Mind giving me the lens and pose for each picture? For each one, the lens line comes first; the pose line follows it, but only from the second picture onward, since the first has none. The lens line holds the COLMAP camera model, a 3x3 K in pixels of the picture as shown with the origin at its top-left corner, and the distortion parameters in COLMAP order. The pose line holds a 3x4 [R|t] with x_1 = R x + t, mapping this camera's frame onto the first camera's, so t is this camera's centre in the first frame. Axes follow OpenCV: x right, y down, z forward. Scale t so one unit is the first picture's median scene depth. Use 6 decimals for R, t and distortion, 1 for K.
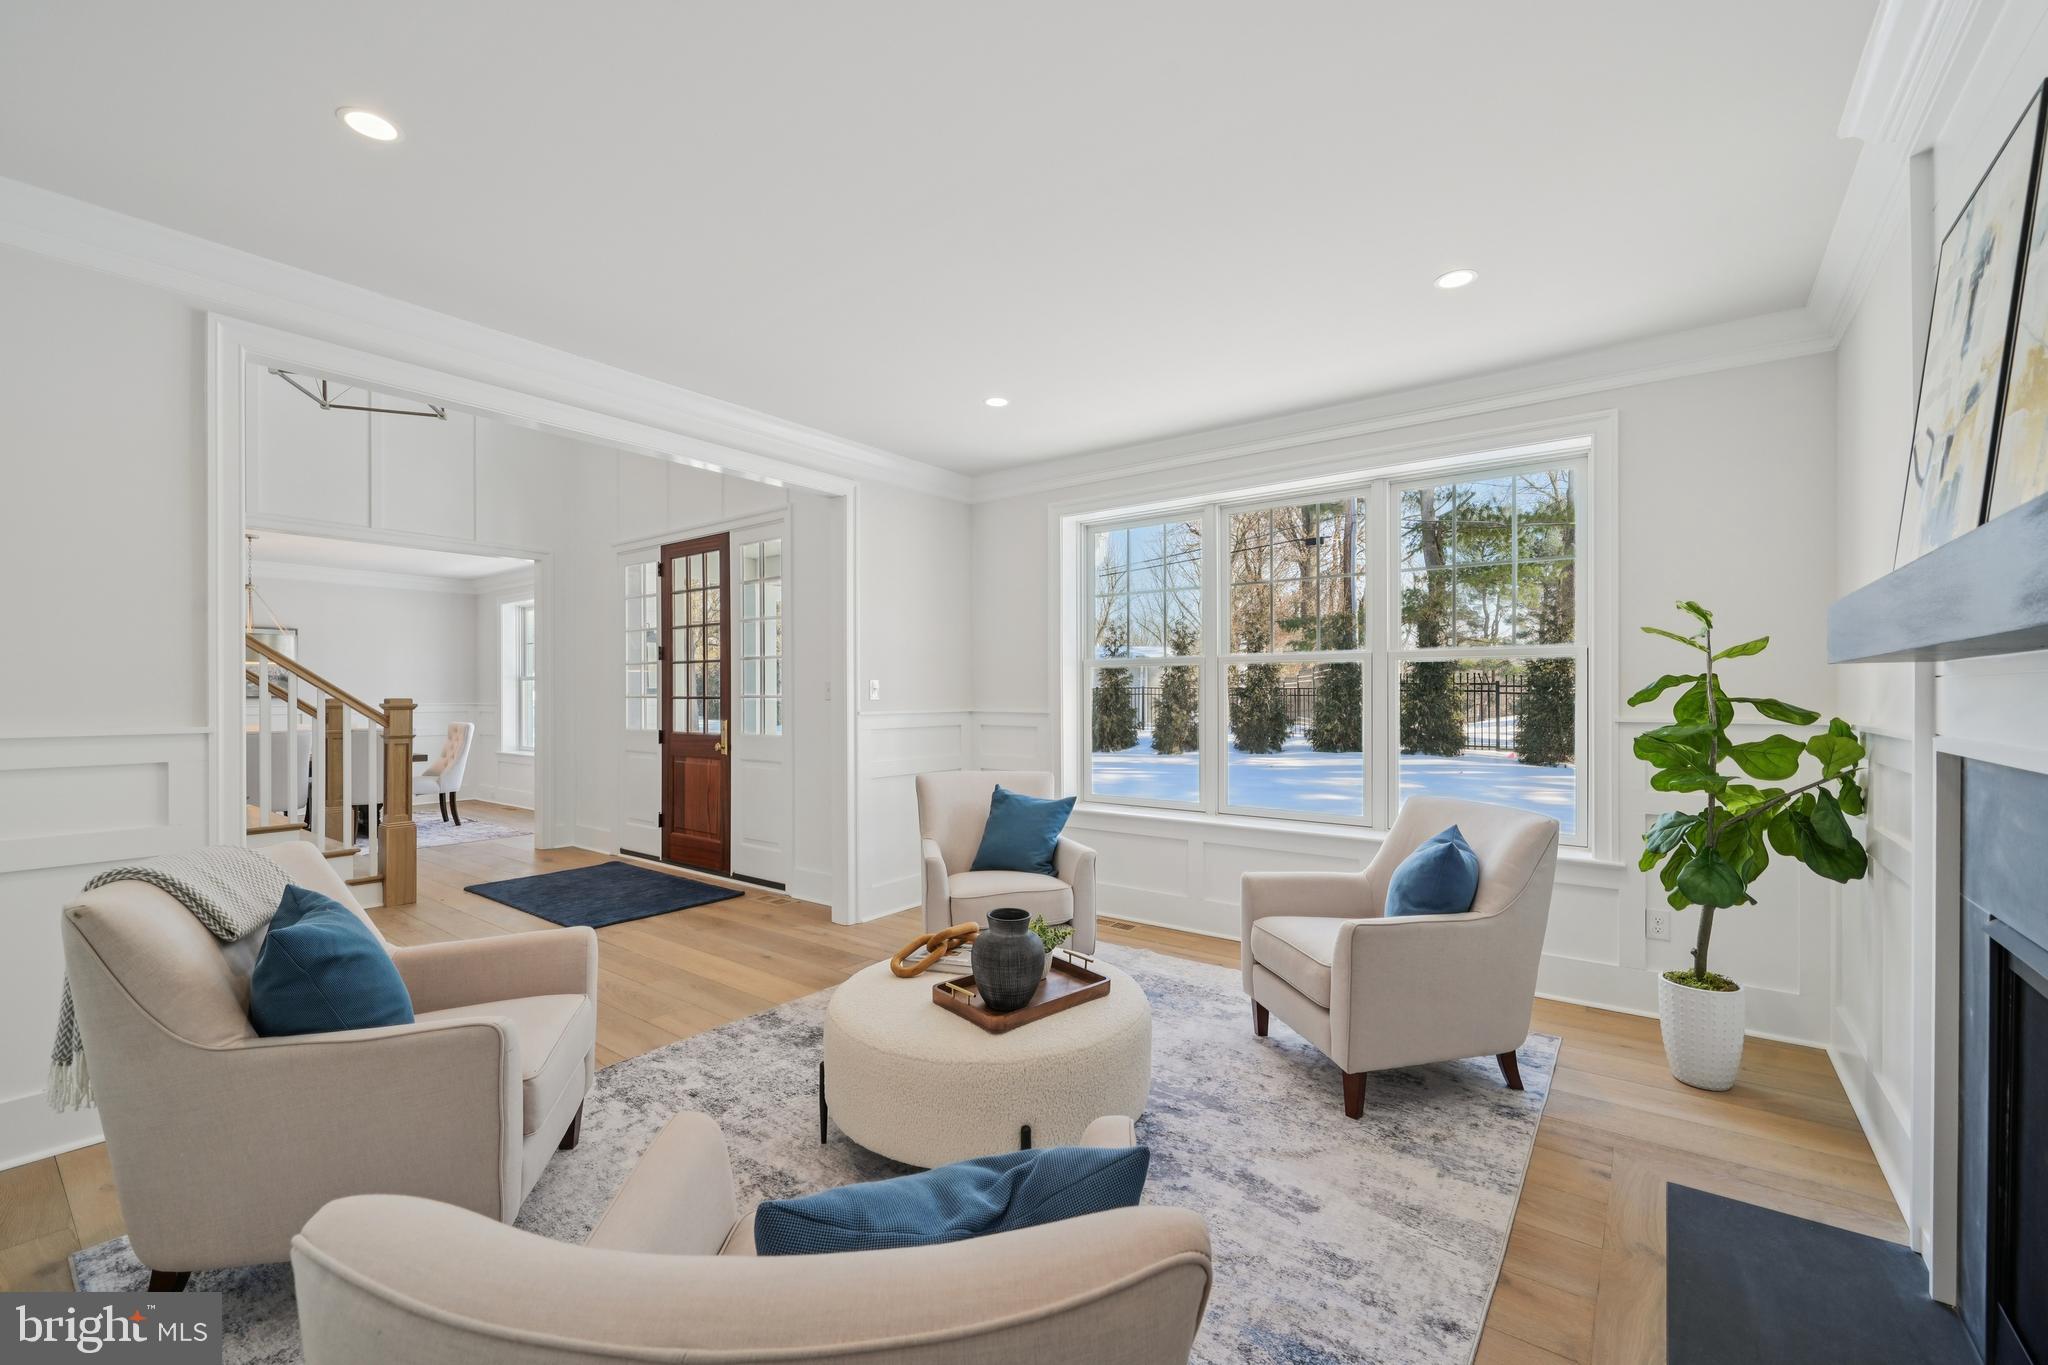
lens RADIAL K [[846.0, 0, 1025.7], [0, 846.0, 687.2], [0, 0, 1]] dist [-0.000876, -0.000670]
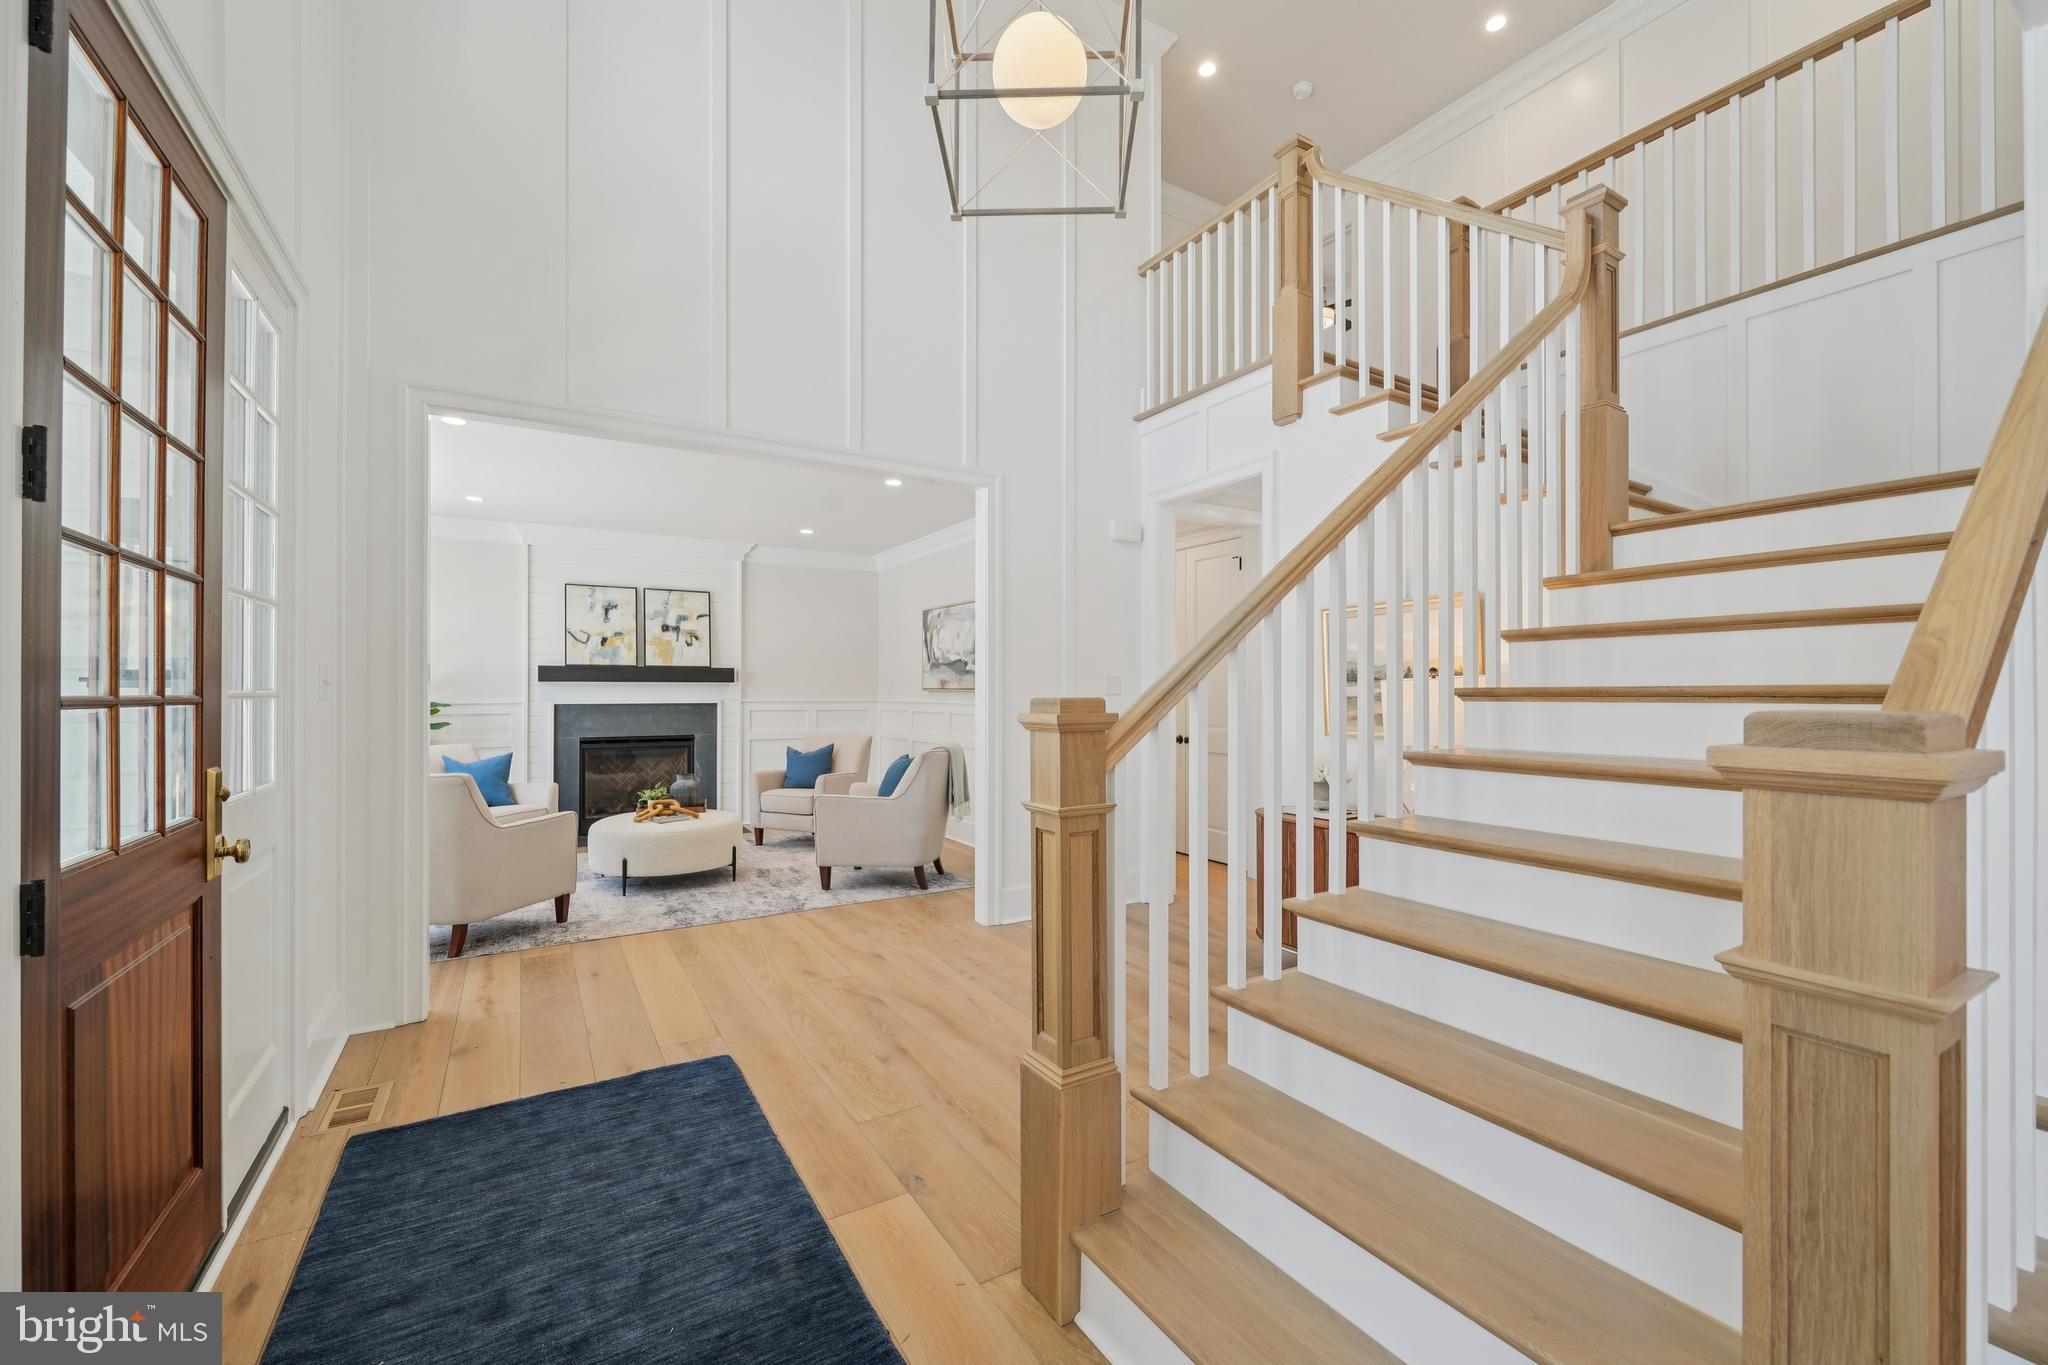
lens RADIAL K [[846.0, 0, 1025.7], [0, 846.0, 687.2], [0, 0, 1]] dist [-0.000876, -0.000670]
pose [[-0.930799, 0.002626, 0.365523, -0.732367], [-0.001596, 0.999935, -0.011248, 0.010440], [-0.365529, -0.011053, -0.930734, 1.145309]]
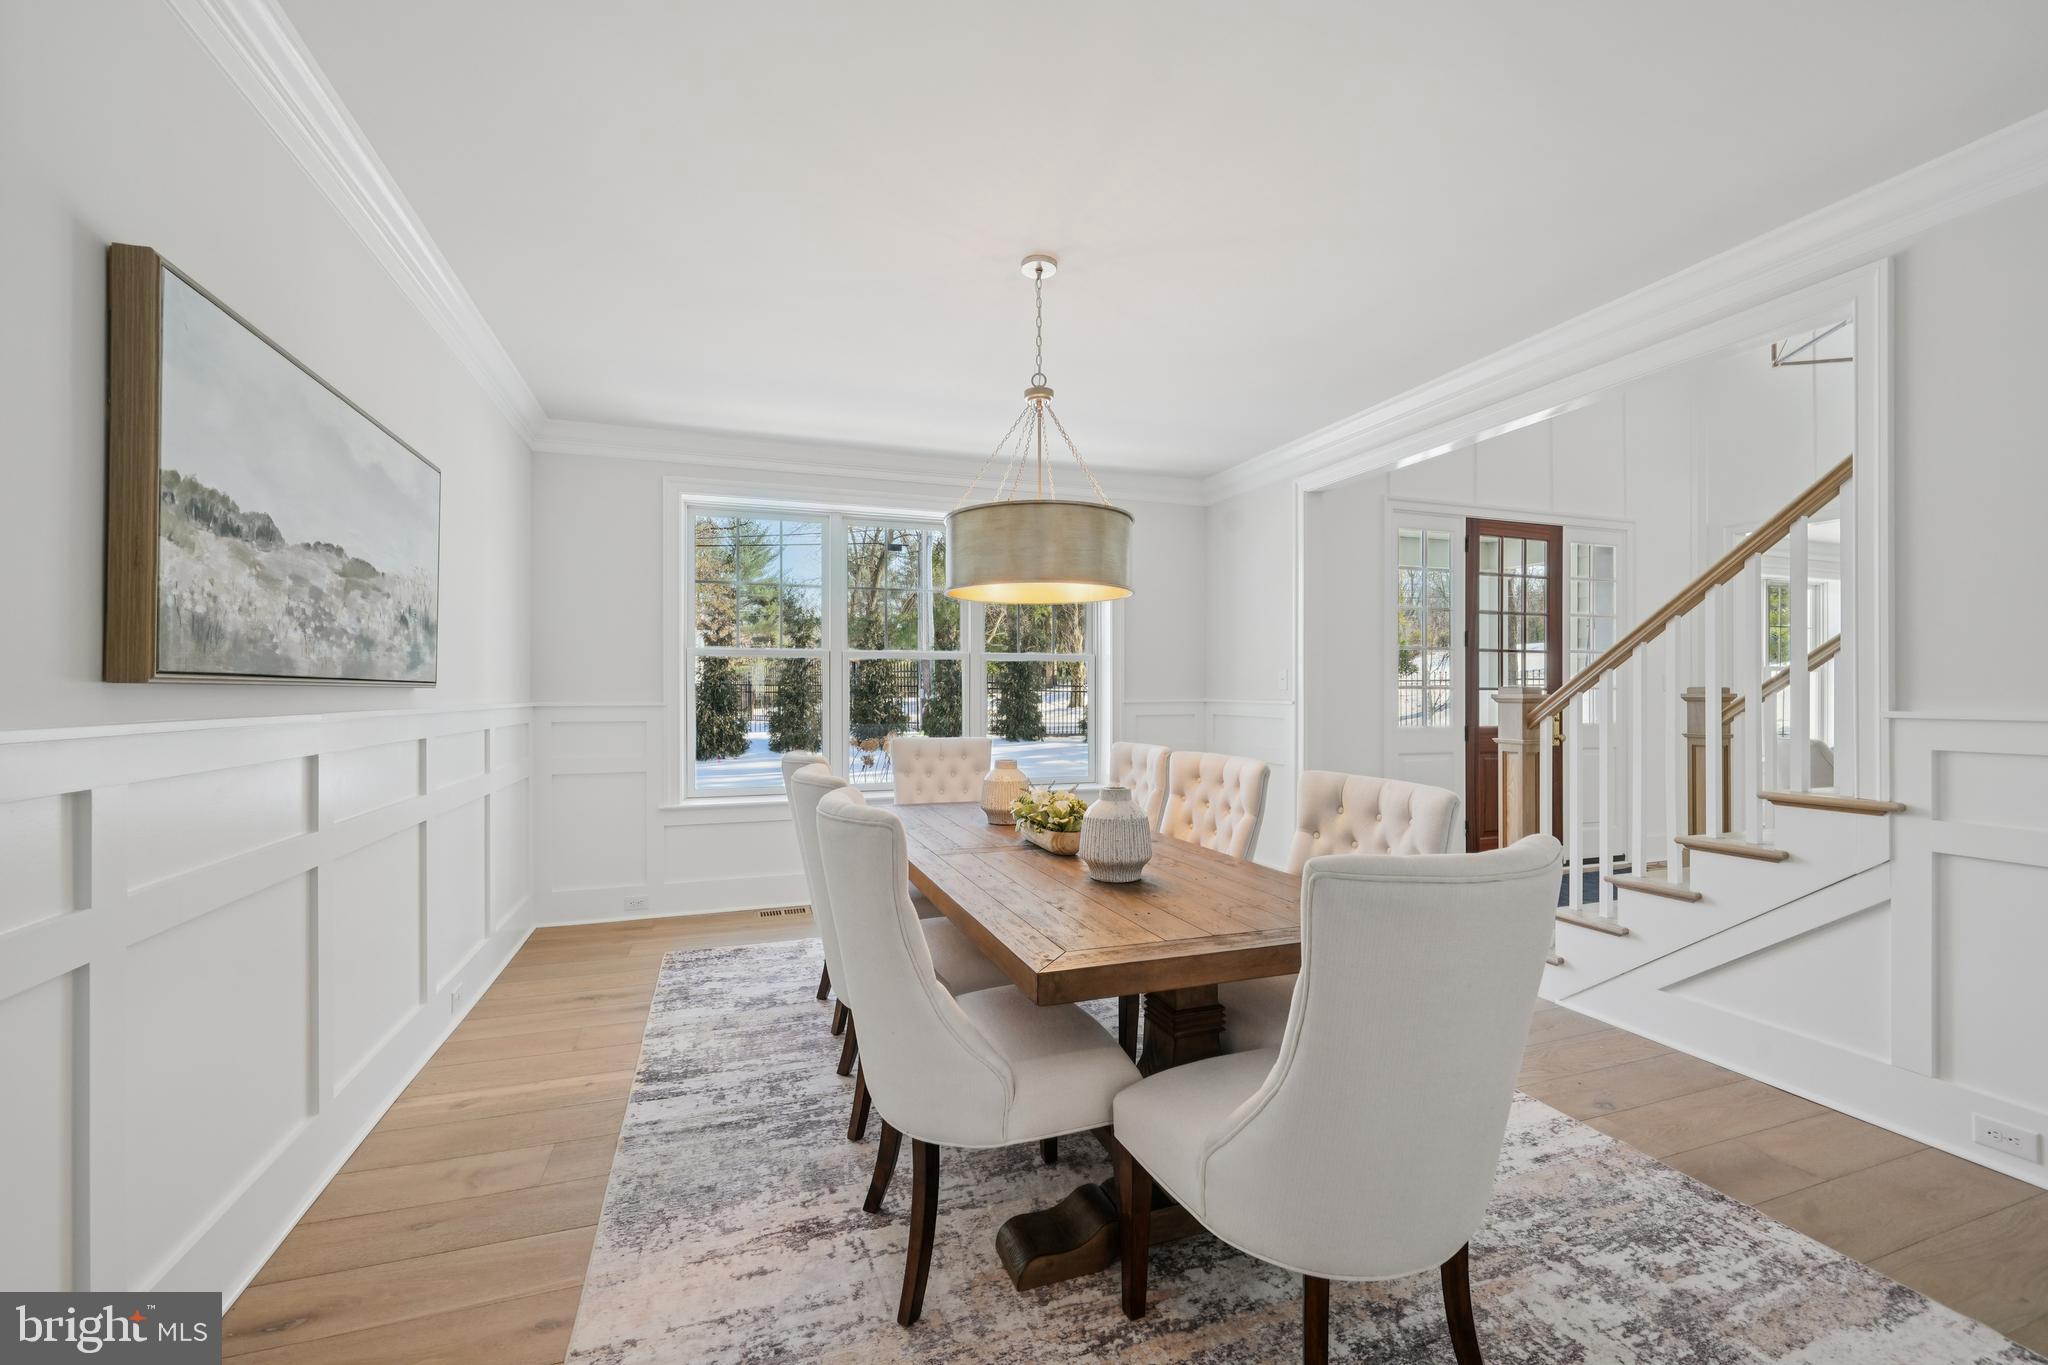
lens RADIAL K [[846.0, 0, 1025.7], [0, 846.0, 687.2], [0, 0, 1]] dist [-0.000876, -0.000670]
pose [[0.541986, 0.005929, 0.840366, -1.515083], [-0.008814, 0.999960, -0.001371, 0.017570], [-0.840341, -0.006663, 0.542017, 0.959490]]
